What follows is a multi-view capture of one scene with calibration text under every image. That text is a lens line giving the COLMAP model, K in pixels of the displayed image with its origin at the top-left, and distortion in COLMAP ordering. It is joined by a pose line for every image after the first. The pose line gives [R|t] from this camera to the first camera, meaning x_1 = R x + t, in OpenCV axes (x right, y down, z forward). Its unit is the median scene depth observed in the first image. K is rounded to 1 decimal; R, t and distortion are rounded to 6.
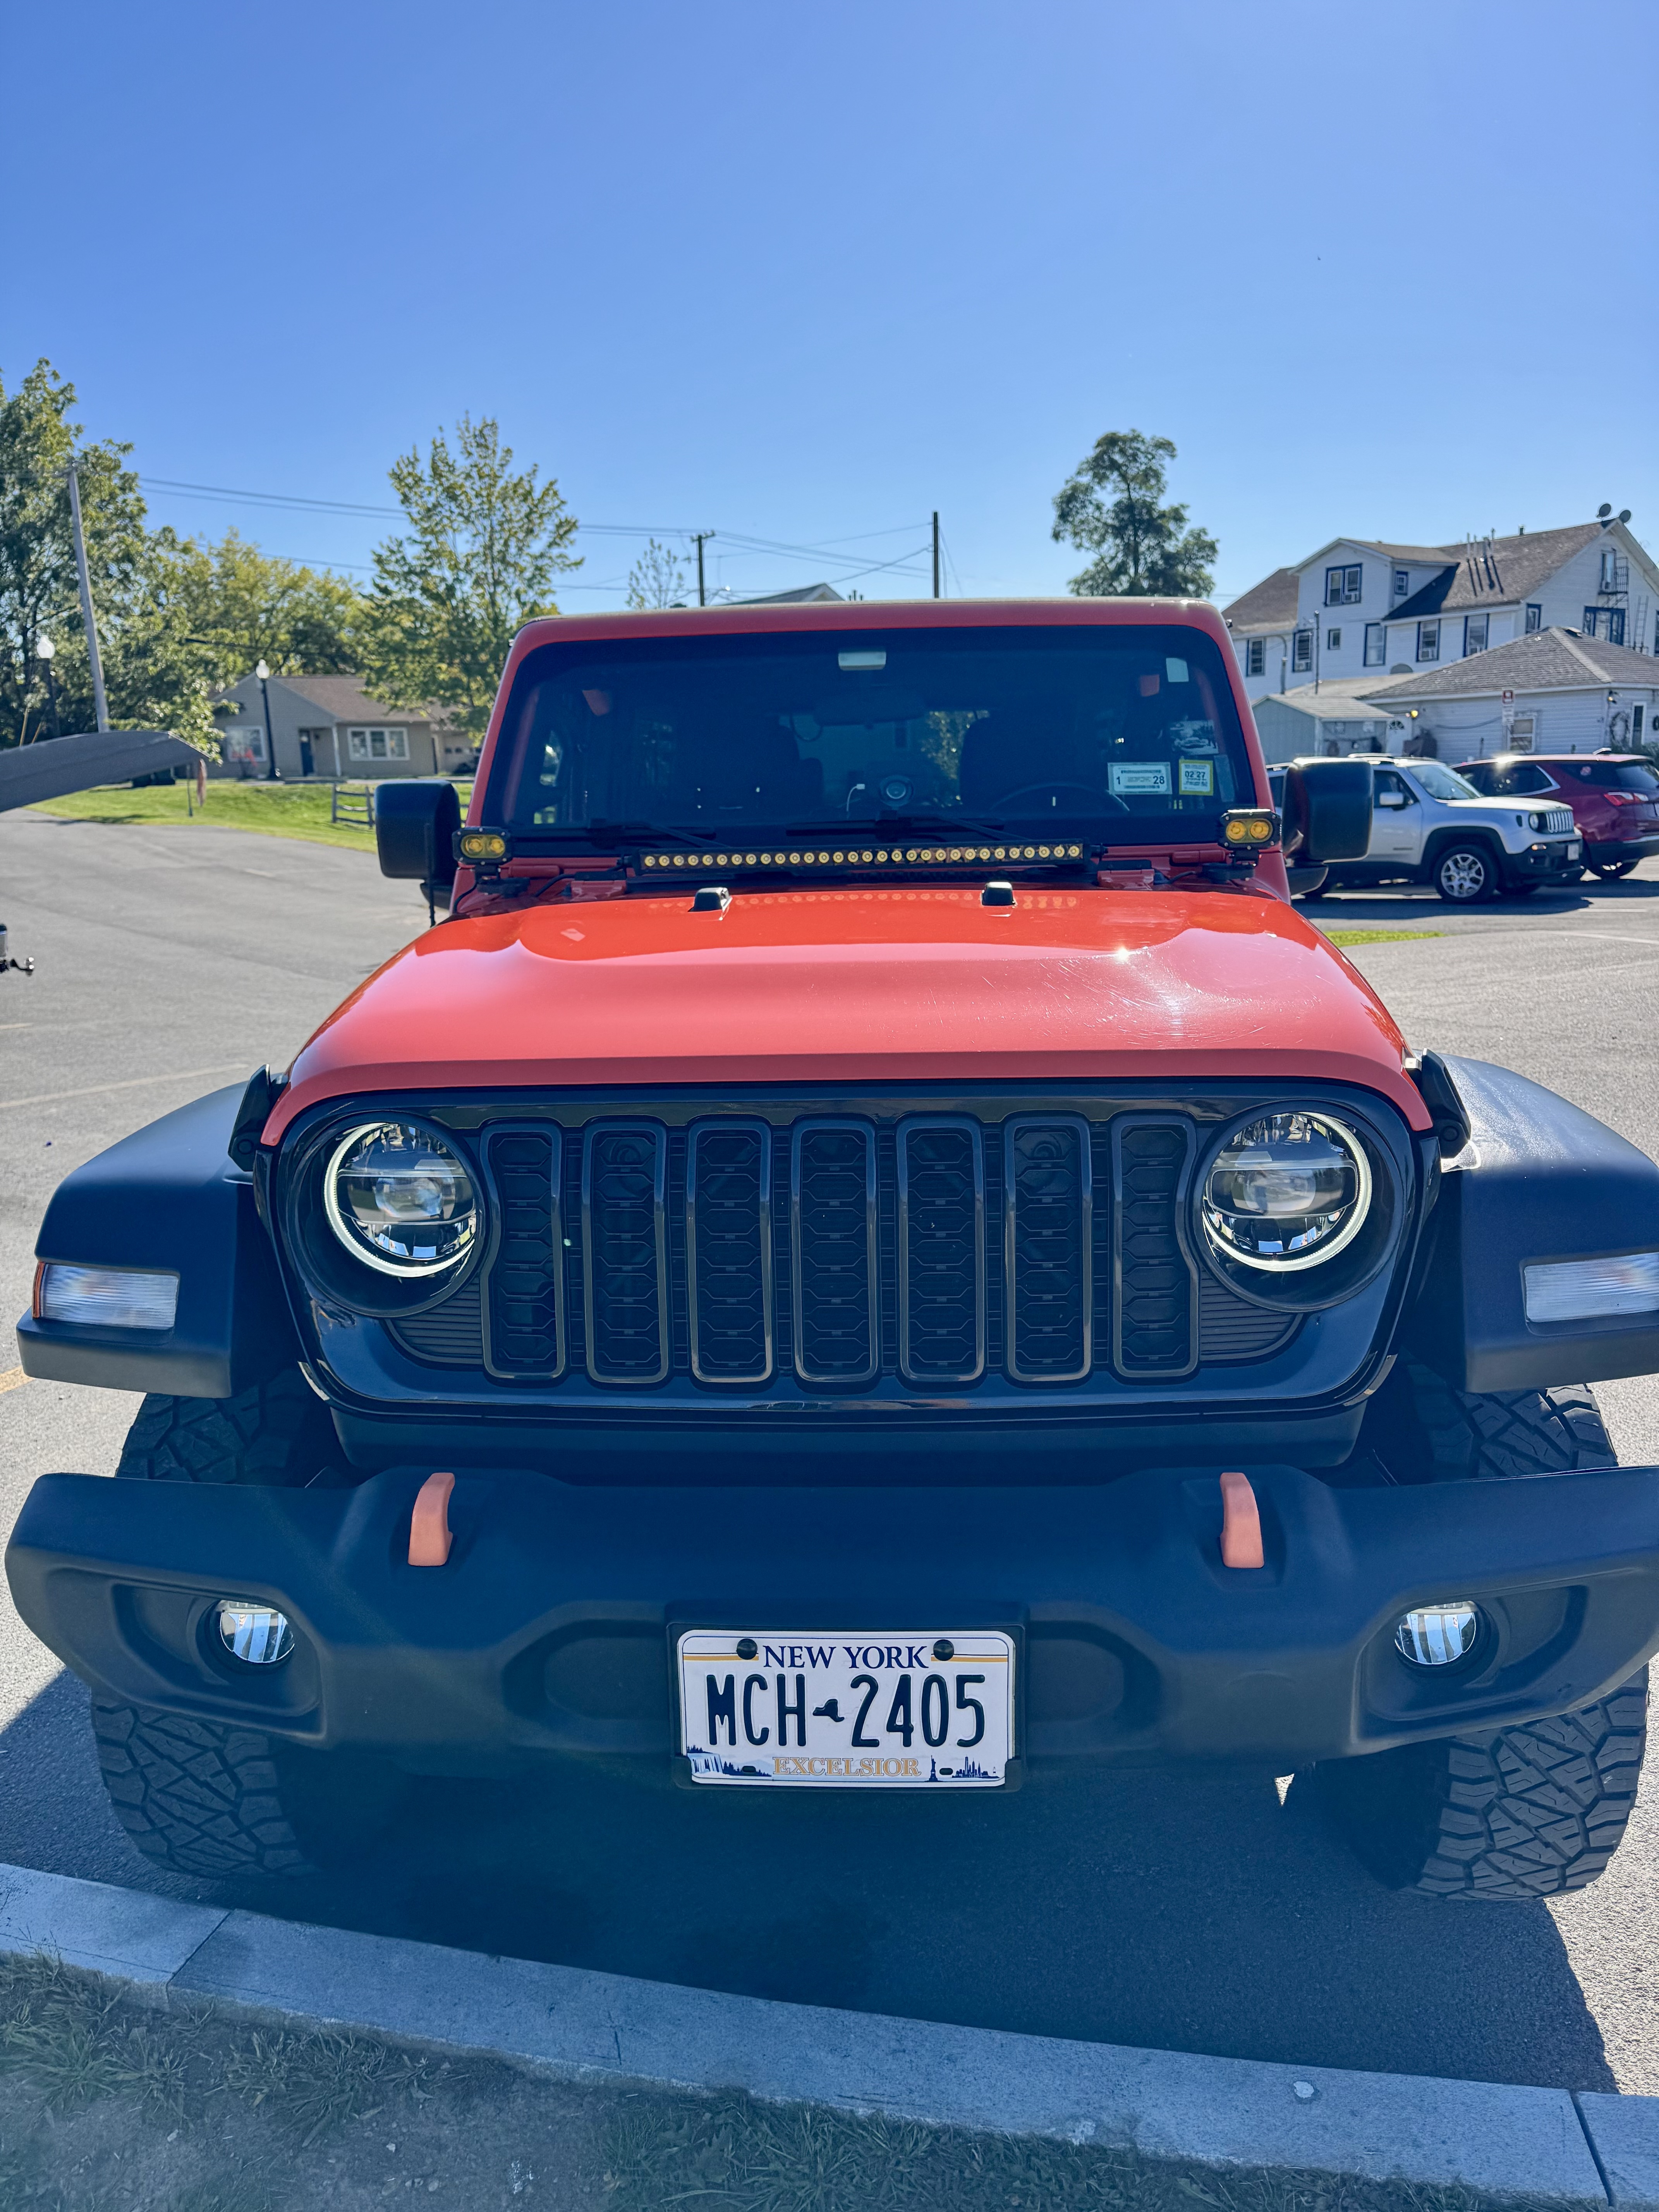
lens RADIAL K [[1535.6, 0, 827.2], [0, 1535.6, 1099.4], [0, 0, 1]] dist [0.046960, -0.065732]
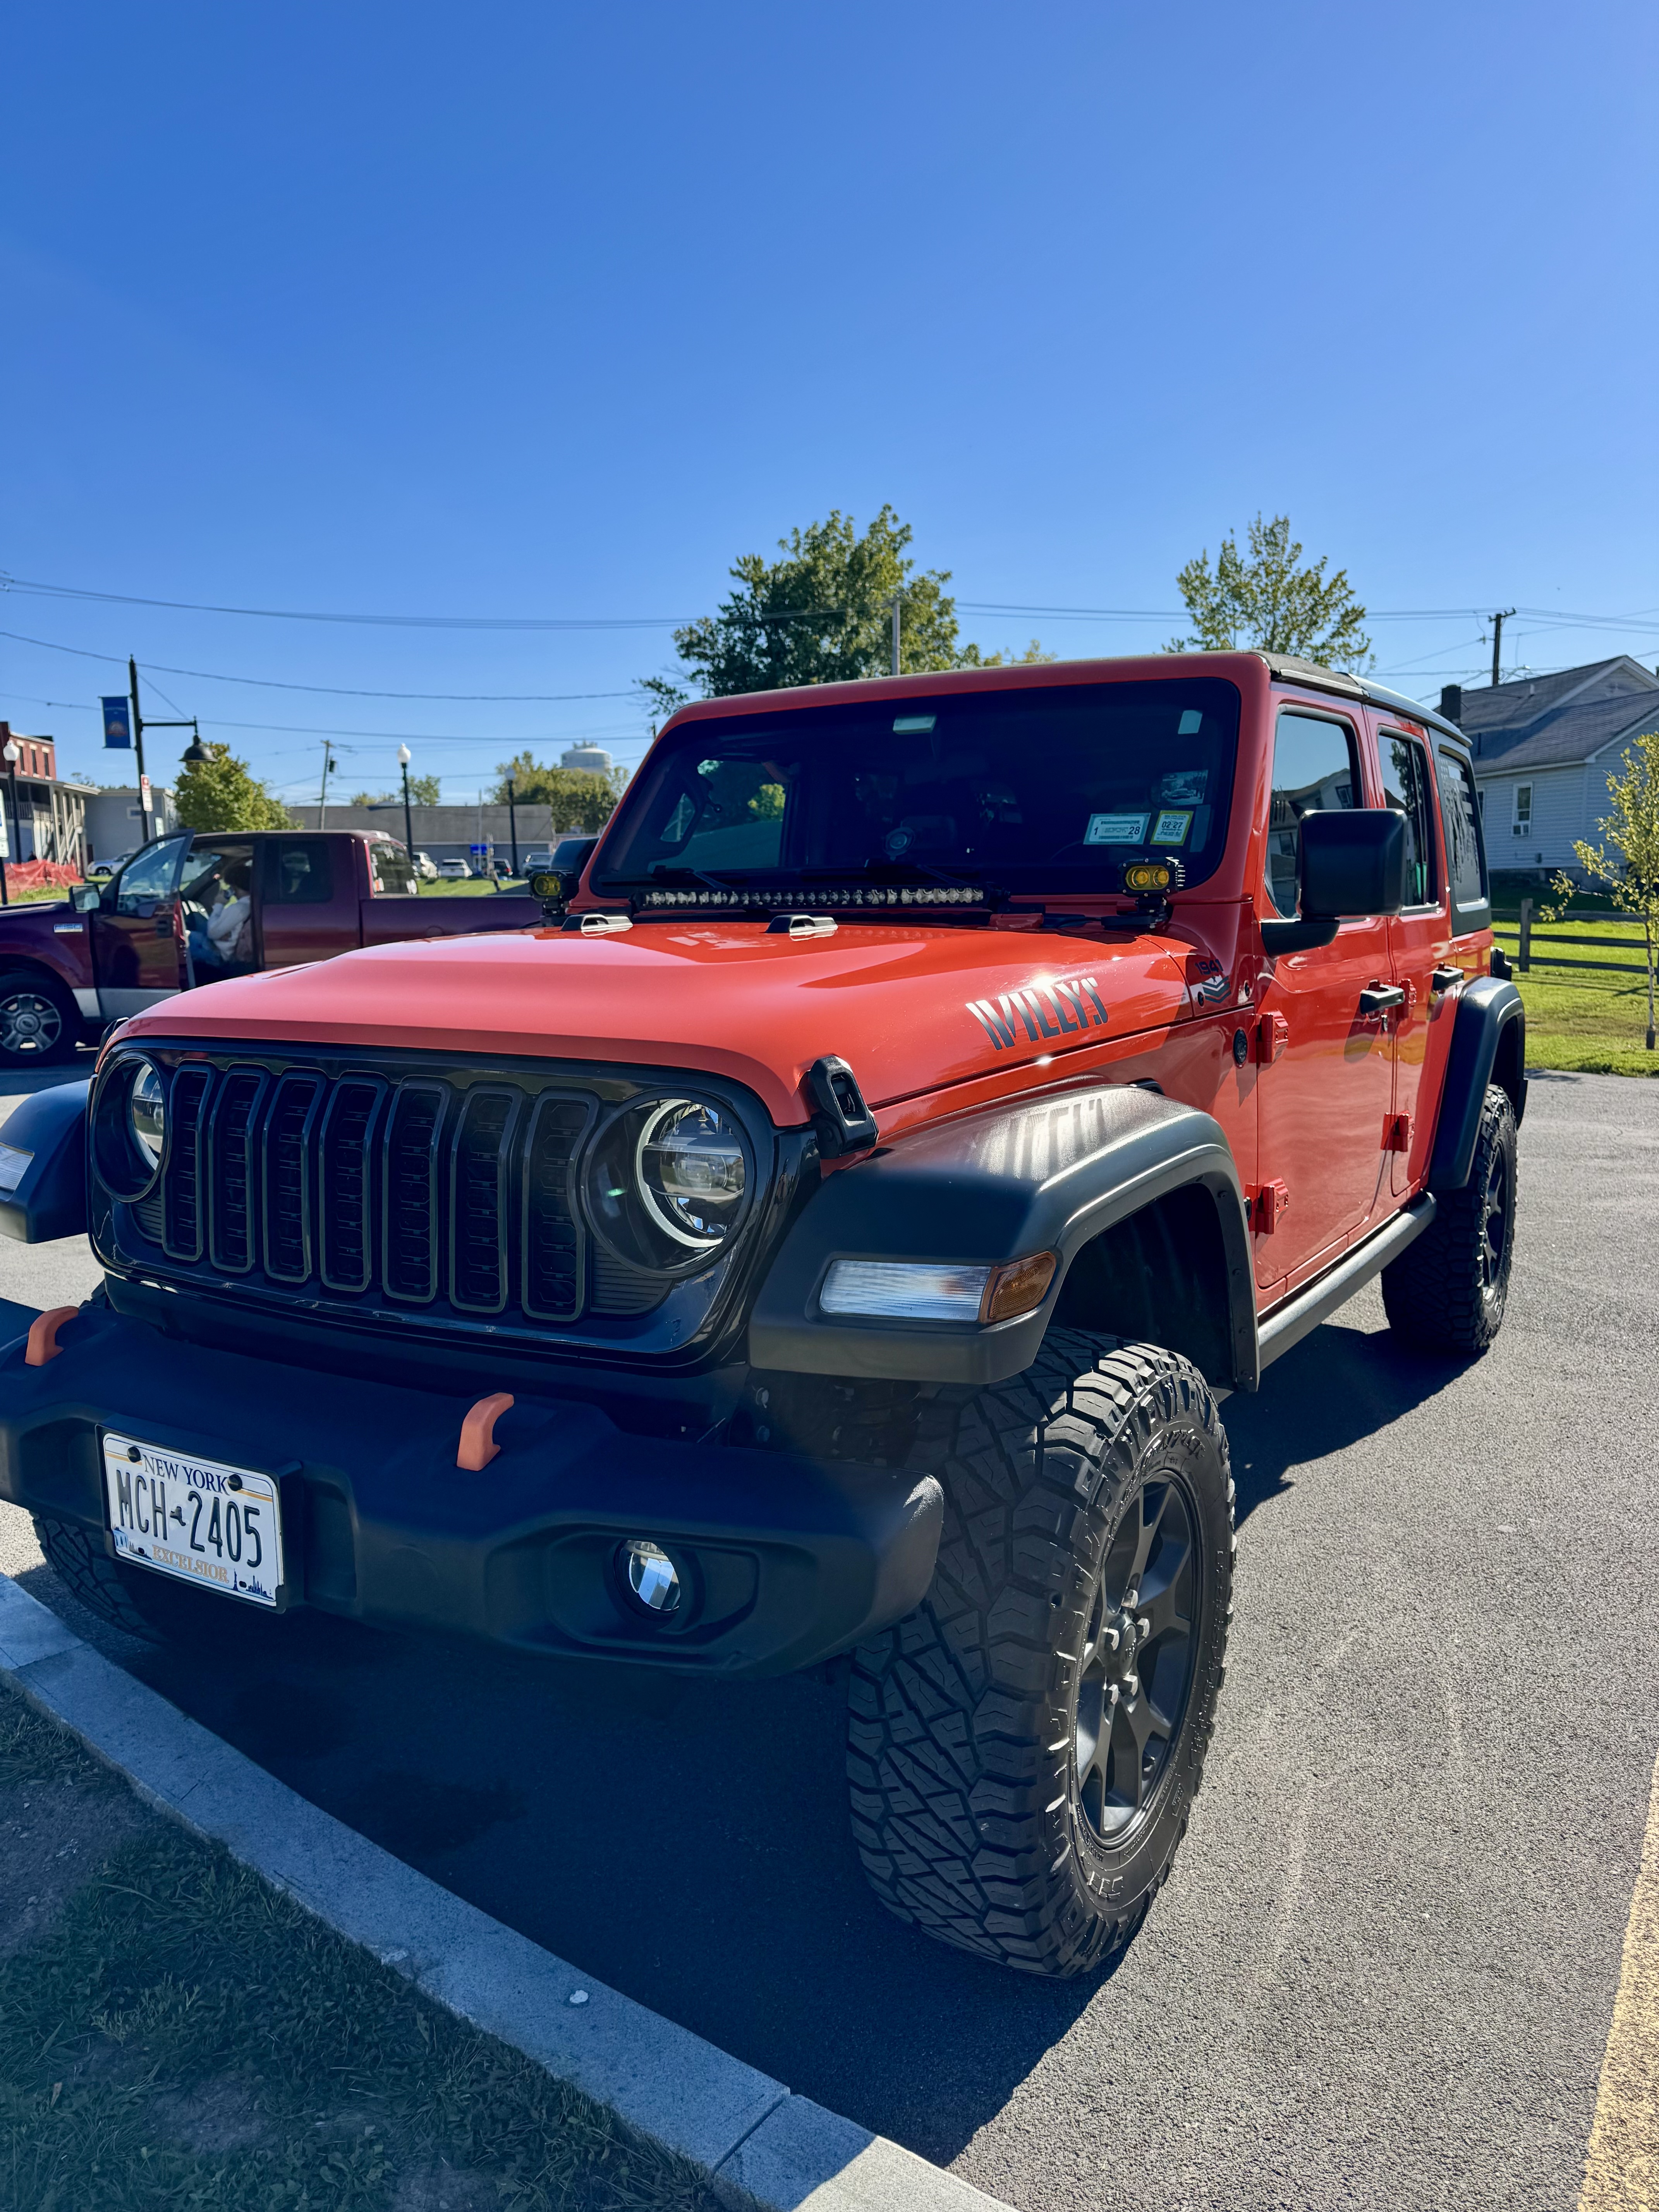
lens RADIAL K [[1551.0, 0, 837.9], [0, 1551.0, 1095.4], [0, 0, 1]] dist [0.038495, -0.061123]
pose [[0.880023, 0.072716, -0.469332, 0.517214], [-0.101960, 0.994094, -0.037160, 0.019089], [0.463858, 0.080555, 0.882240, 0.038117]]
